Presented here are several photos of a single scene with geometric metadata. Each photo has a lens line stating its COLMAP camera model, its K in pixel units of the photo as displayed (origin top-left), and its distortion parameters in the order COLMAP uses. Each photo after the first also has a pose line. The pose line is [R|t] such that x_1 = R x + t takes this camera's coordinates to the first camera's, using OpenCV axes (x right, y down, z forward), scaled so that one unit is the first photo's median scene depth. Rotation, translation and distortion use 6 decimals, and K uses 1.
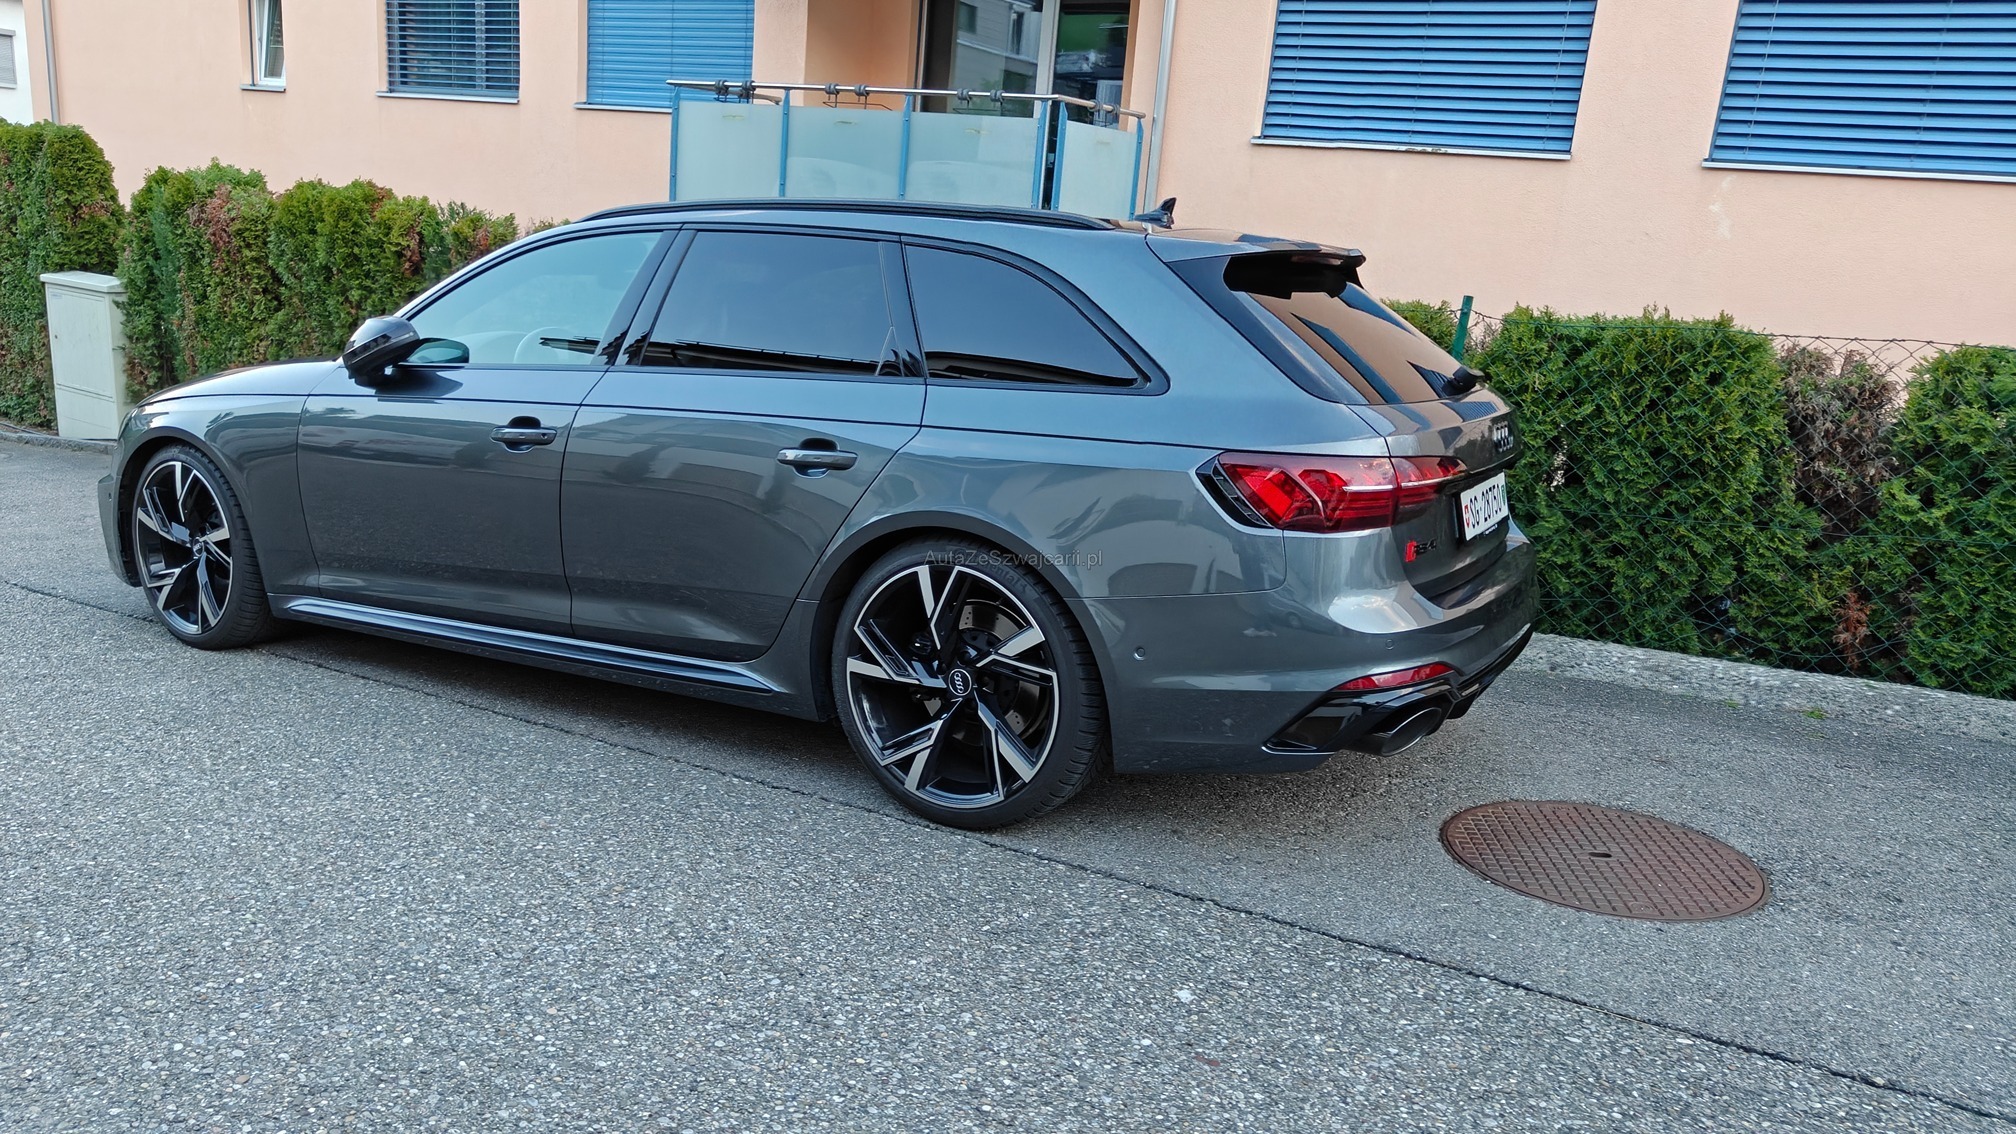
lens RADIAL K [[1420.0, 0, 997.2], [0, 1420.0, 573.6], [0, 0, 1]] dist [0.009156, -0.004712]
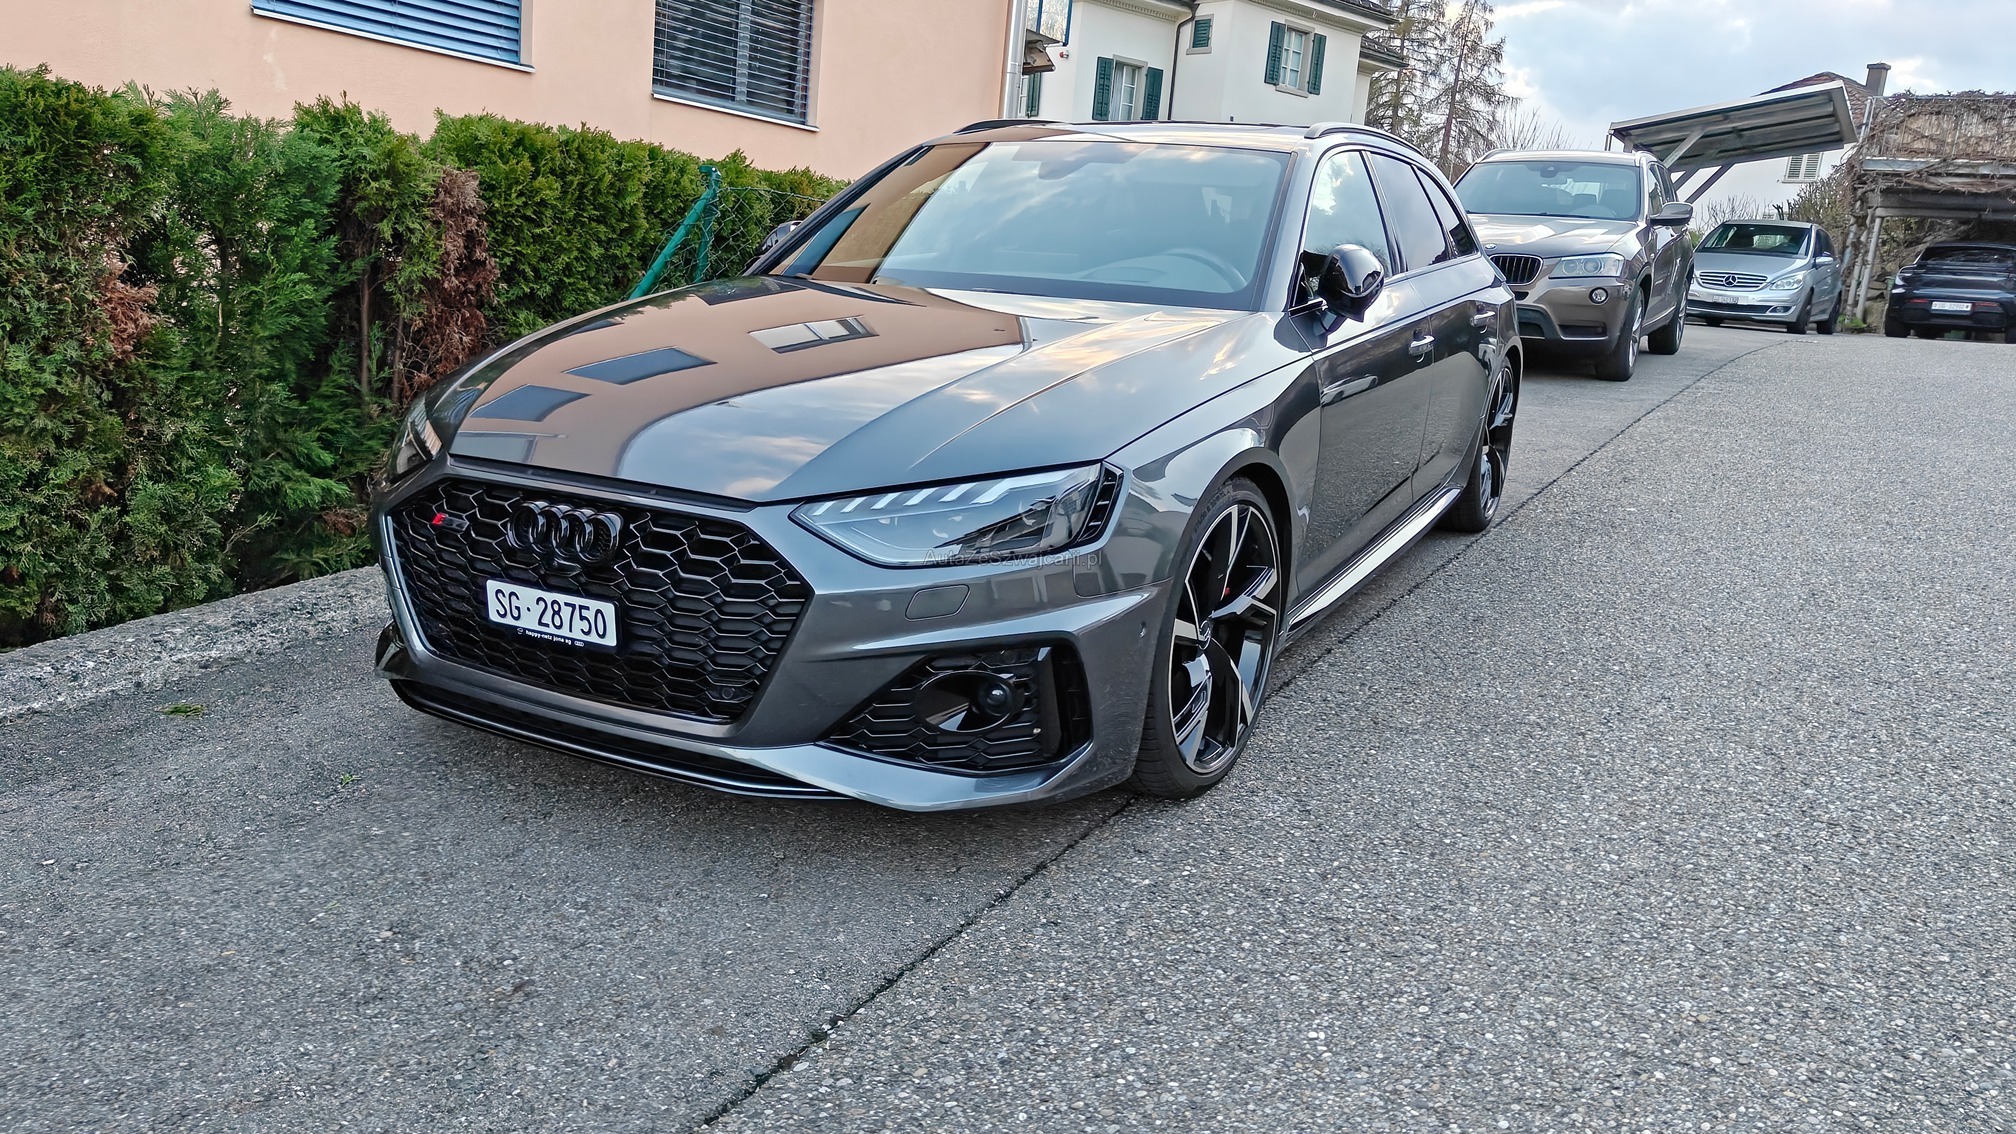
lens RADIAL K [[1438.0, 0, 1018.9], [0, 1438.0, 591.6], [0, 0, 1]] dist [-0.001075, 0.003610]
pose [[-0.022589, -0.296139, 0.954878, -1.214847], [0.165137, 0.940896, 0.295710, -0.250875], [-0.986012, 0.164366, 0.027650, 1.104628]]
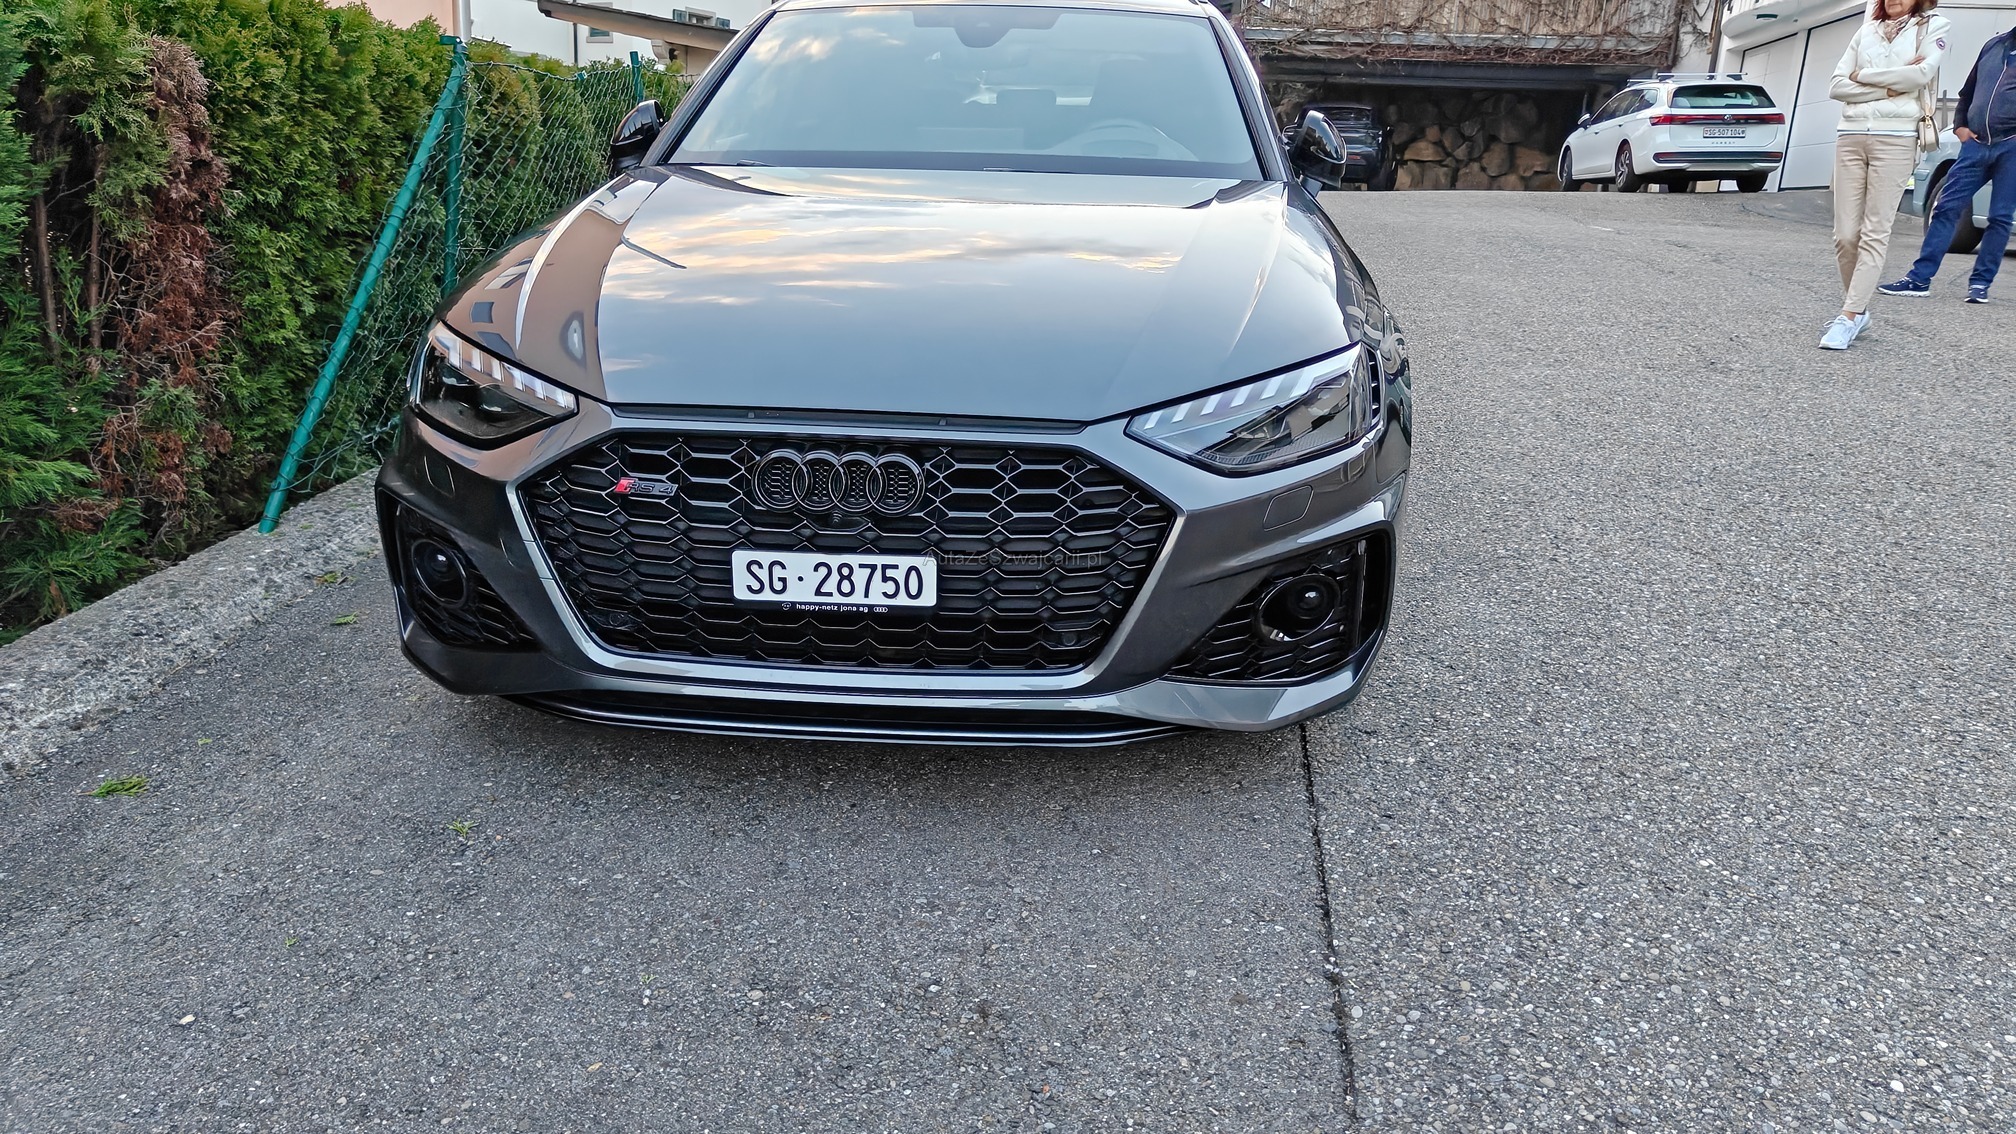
lens RADIAL K [[1435.9, 0, 1014.3], [0, 1435.9, 571.3], [0, 0, 1]] dist [0.004453, 0.003377]
pose [[-0.419265, -0.327108, 0.846887, -1.097161], [0.148902, 0.895425, 0.419573, -0.298808], [-0.895569, 0.302016, -0.326714, 1.407018]]
